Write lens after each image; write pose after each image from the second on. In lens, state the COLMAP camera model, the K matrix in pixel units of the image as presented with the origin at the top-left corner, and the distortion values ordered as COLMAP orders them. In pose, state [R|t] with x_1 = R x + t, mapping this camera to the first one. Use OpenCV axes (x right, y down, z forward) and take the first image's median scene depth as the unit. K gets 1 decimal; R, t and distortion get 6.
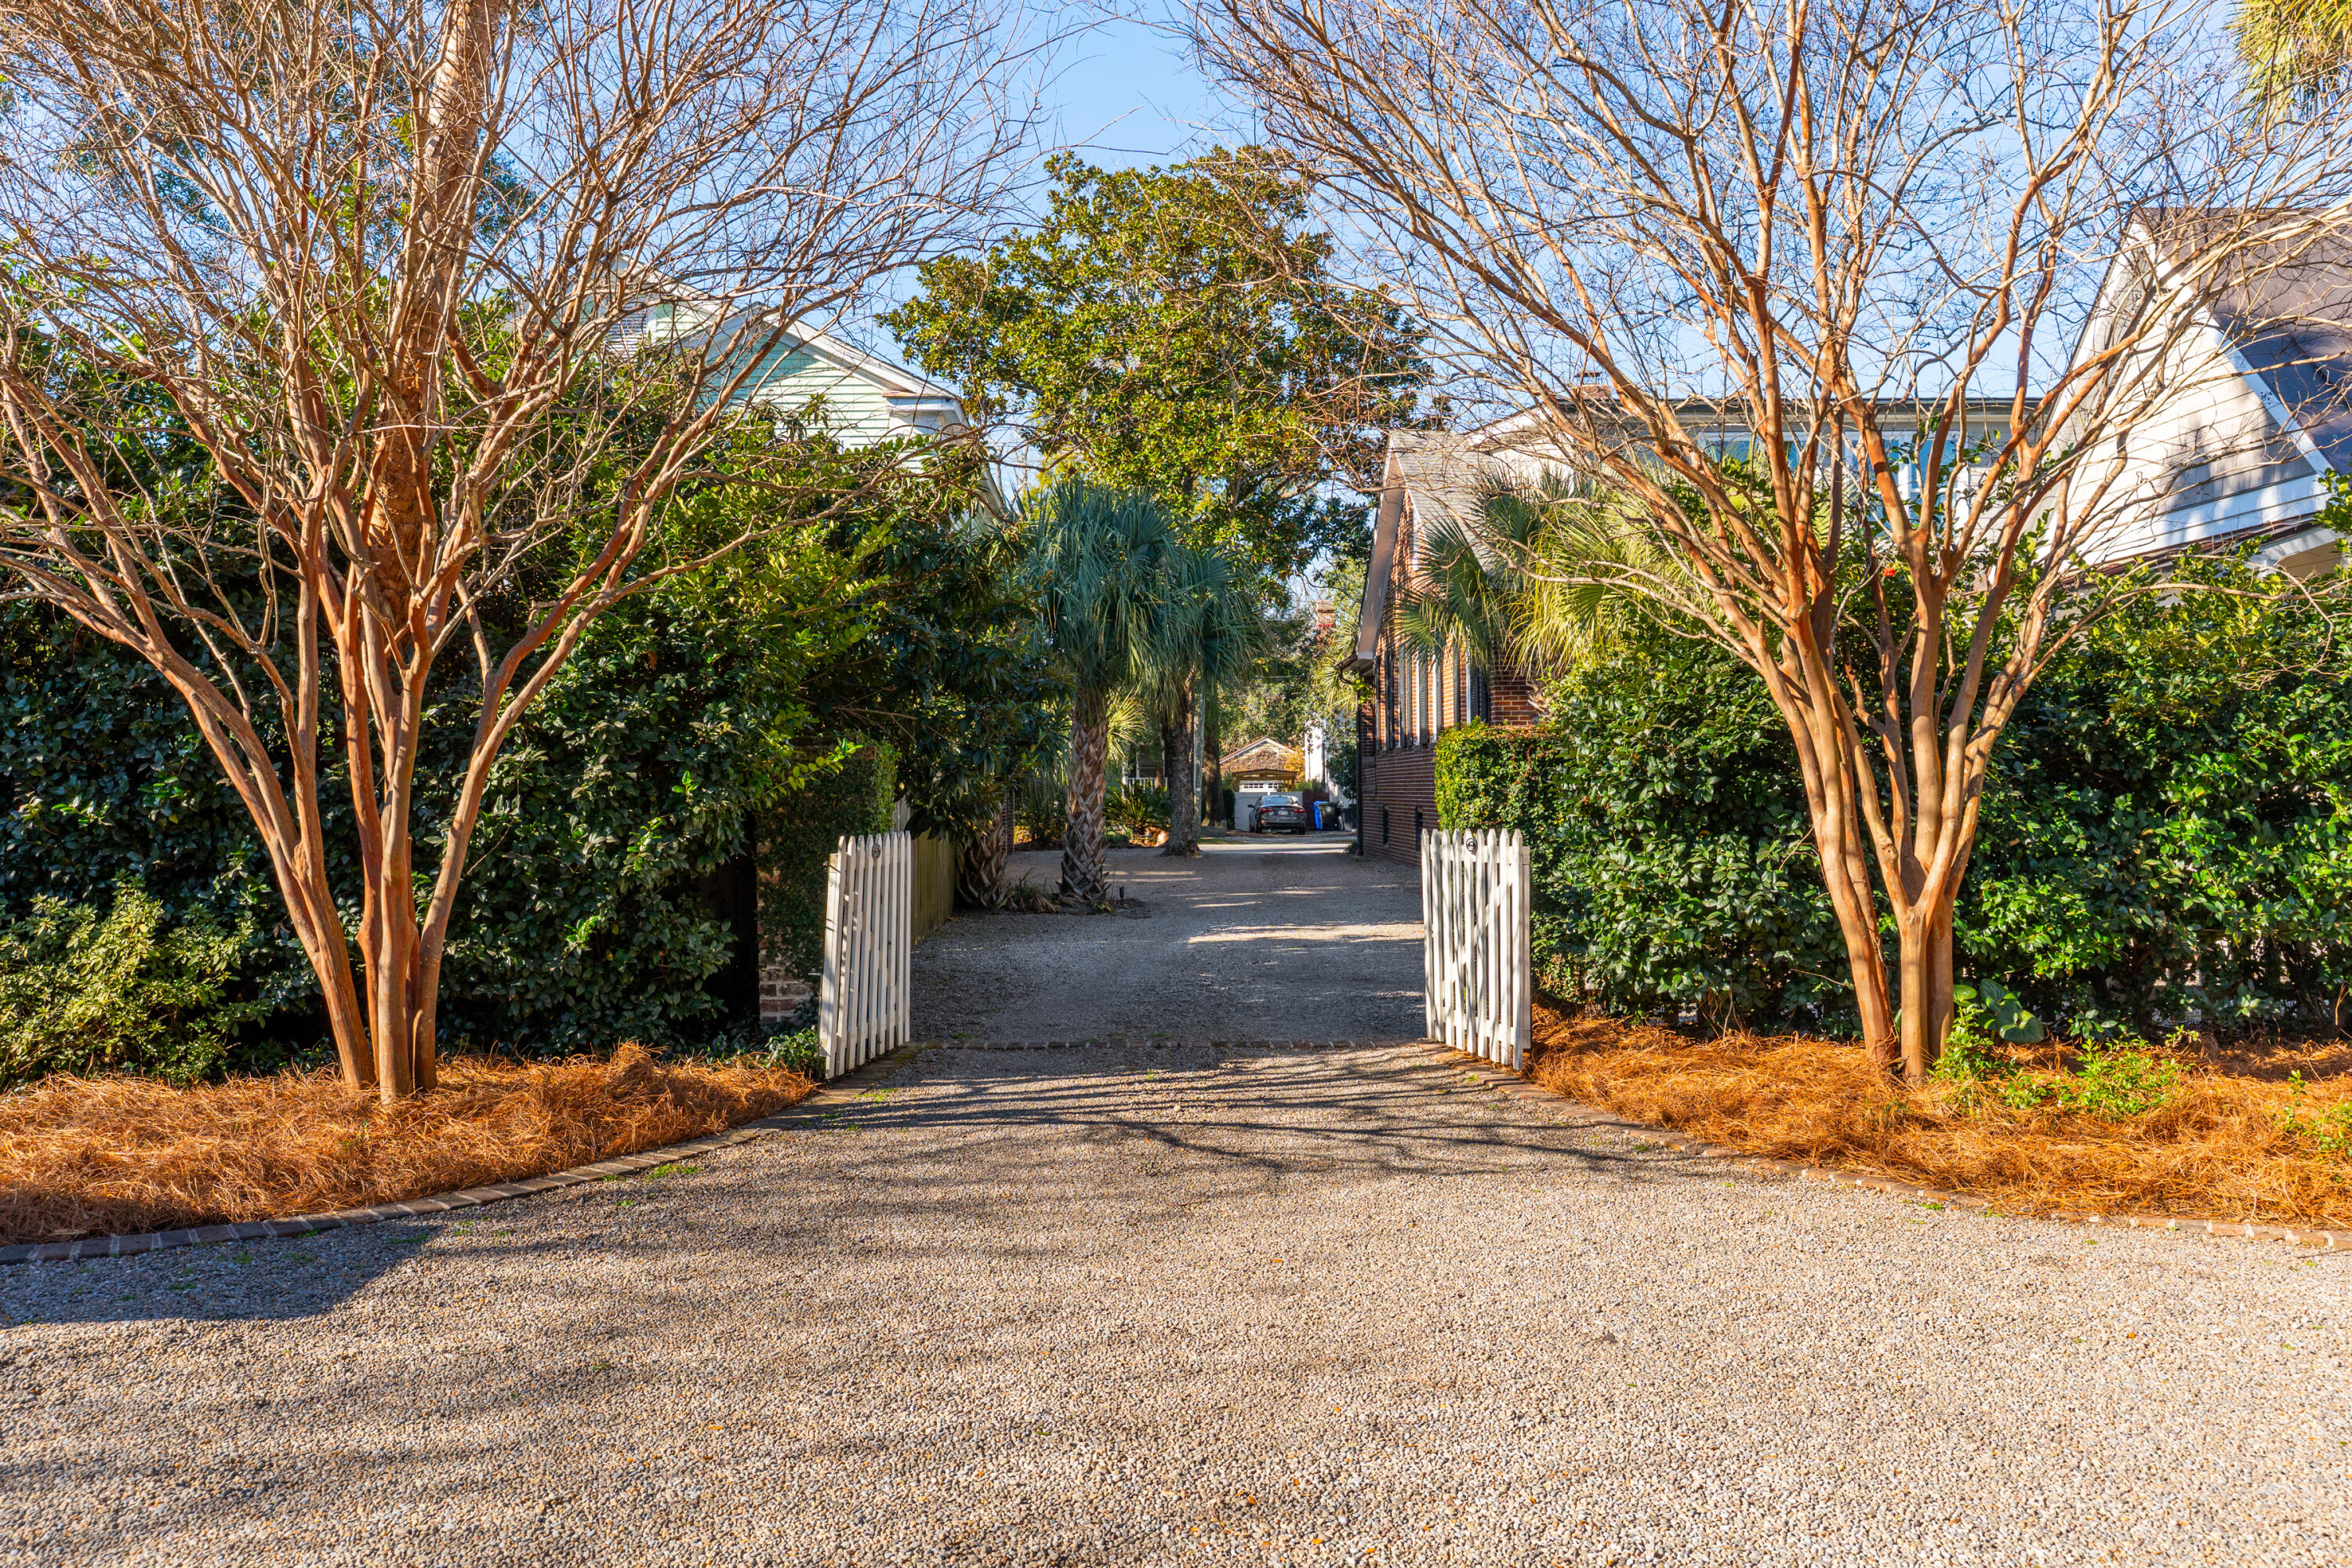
lens RADIAL K [[1822.3, 0, 1176.0], [0, 1822.3, 784.0], [0, 0, 1]] dist [-0.001081, 0.003756]
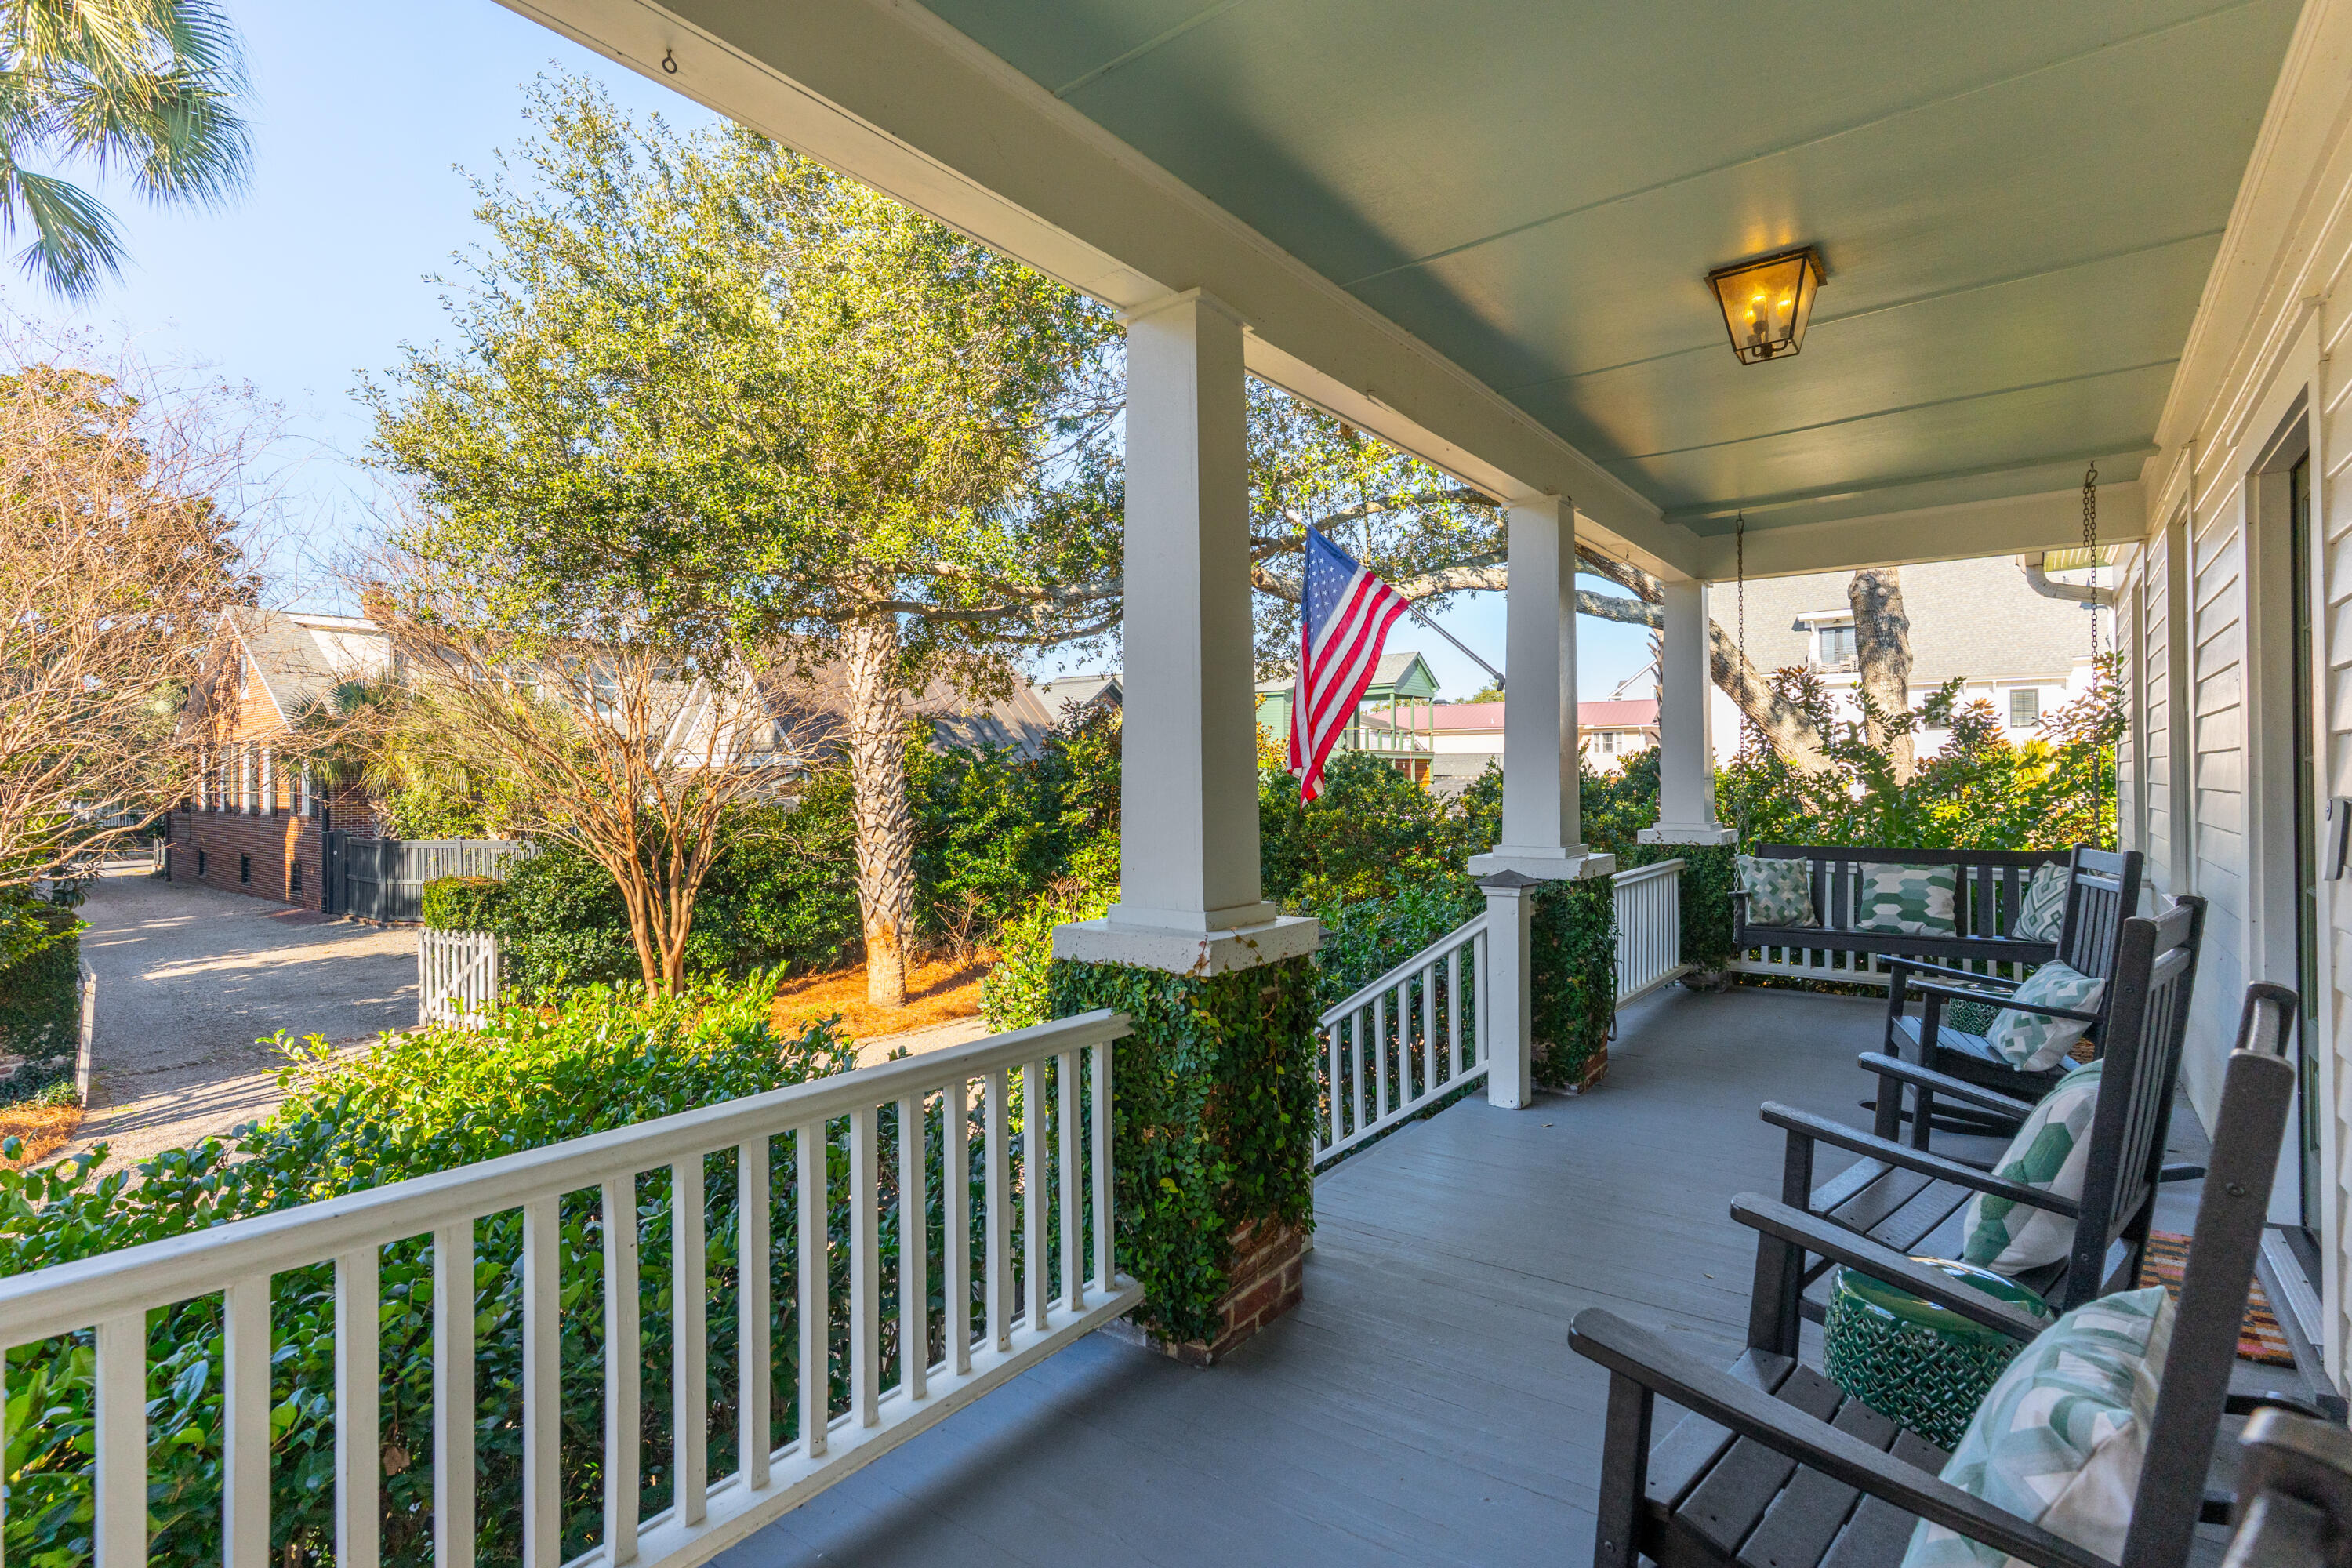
lens RADIAL K [[1138.4, 0, 1176.0], [0, 1138.4, 784.0], [0, 0, 1]] dist [0.001692, 0.000427]
pose [[0.625282, 0.000567, 0.780399, -0.402407], [-0.002405, 0.999996, 0.001201, -0.169579], [-0.780395, -0.002628, 0.625281, -0.590944]]
